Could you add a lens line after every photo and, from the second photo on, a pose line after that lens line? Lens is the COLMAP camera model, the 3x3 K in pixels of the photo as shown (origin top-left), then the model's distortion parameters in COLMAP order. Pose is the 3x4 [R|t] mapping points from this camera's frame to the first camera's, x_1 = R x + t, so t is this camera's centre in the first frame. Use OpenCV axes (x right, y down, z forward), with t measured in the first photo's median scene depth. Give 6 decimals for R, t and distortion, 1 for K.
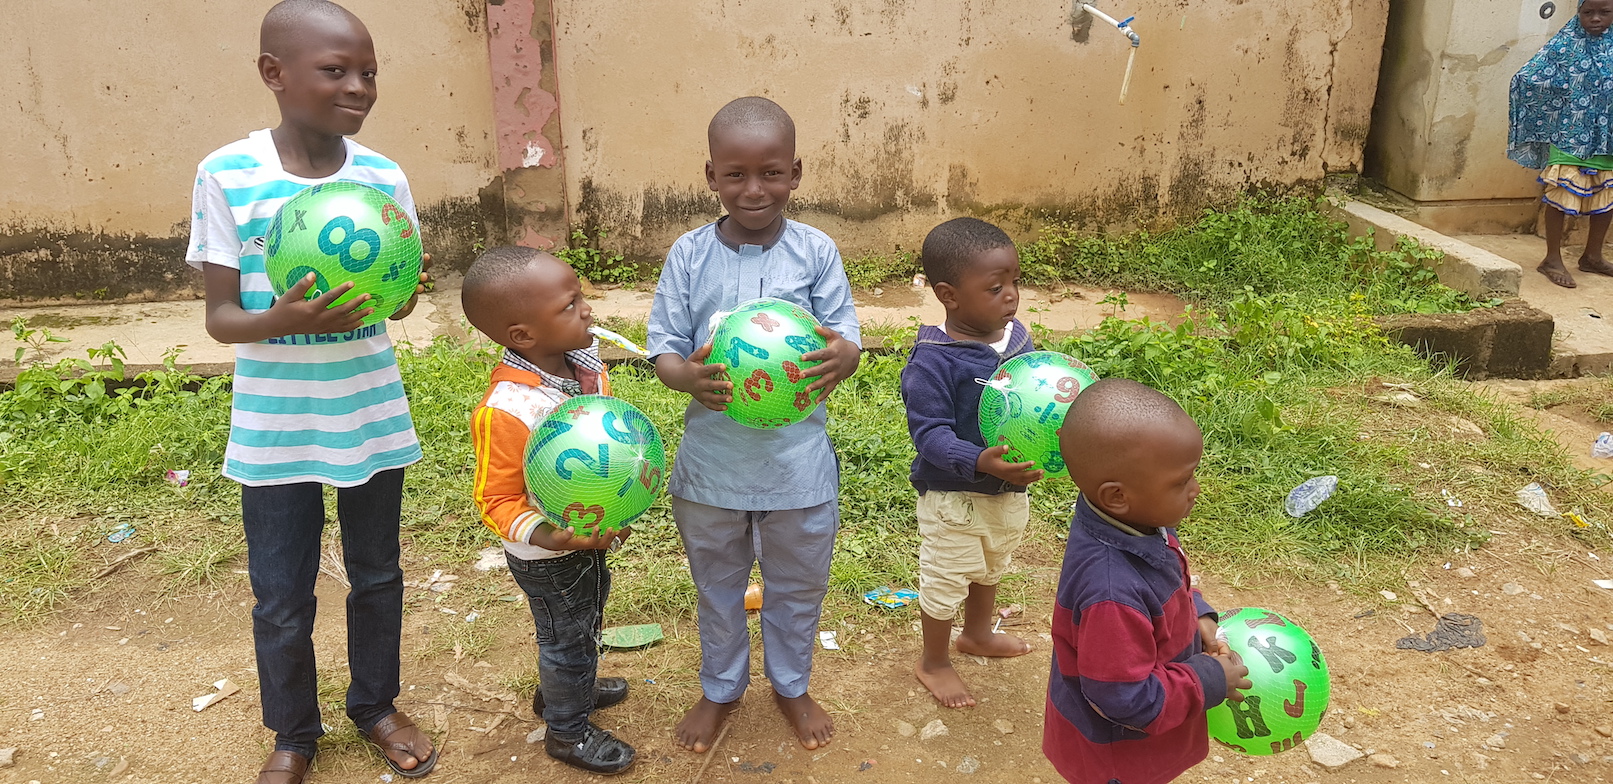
lens RADIAL K [[1199.8, 0, 751.6], [0, 1199.8, 390.9], [0, 0, 1]] dist [0.066698, -0.121777]
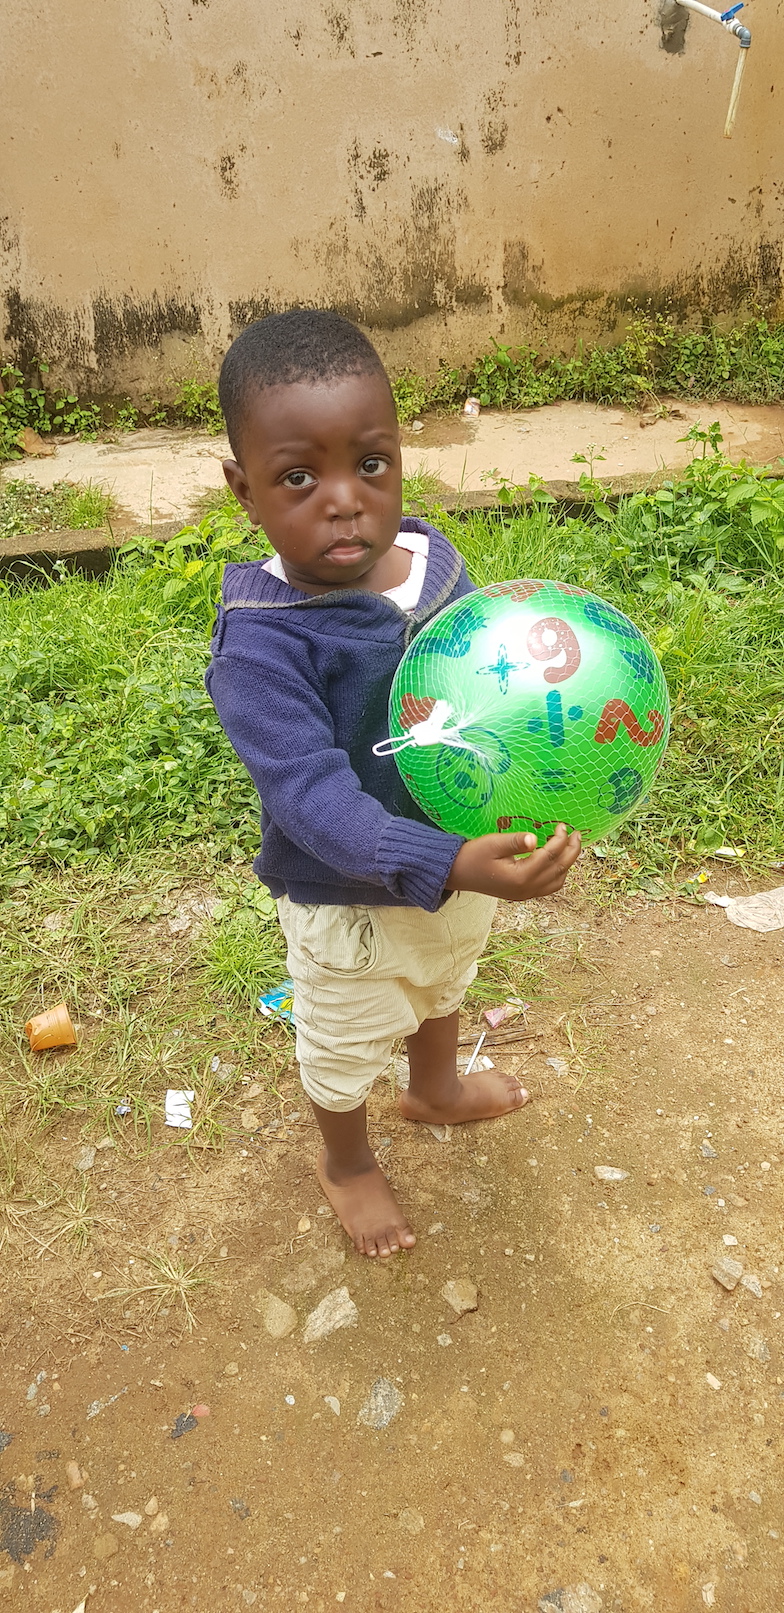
lens RADIAL K [[1199.8, 0, 390.9], [0, 1199.8, 769.2], [0, 0, 1]] dist [0.066698, -0.121777]
pose [[0.998154, -0.060739, 0.000136, 0.080596], [0.059415, 0.976858, 0.205470, -0.029094], [-0.012613, -0.205082, 0.978663, 0.215705]]
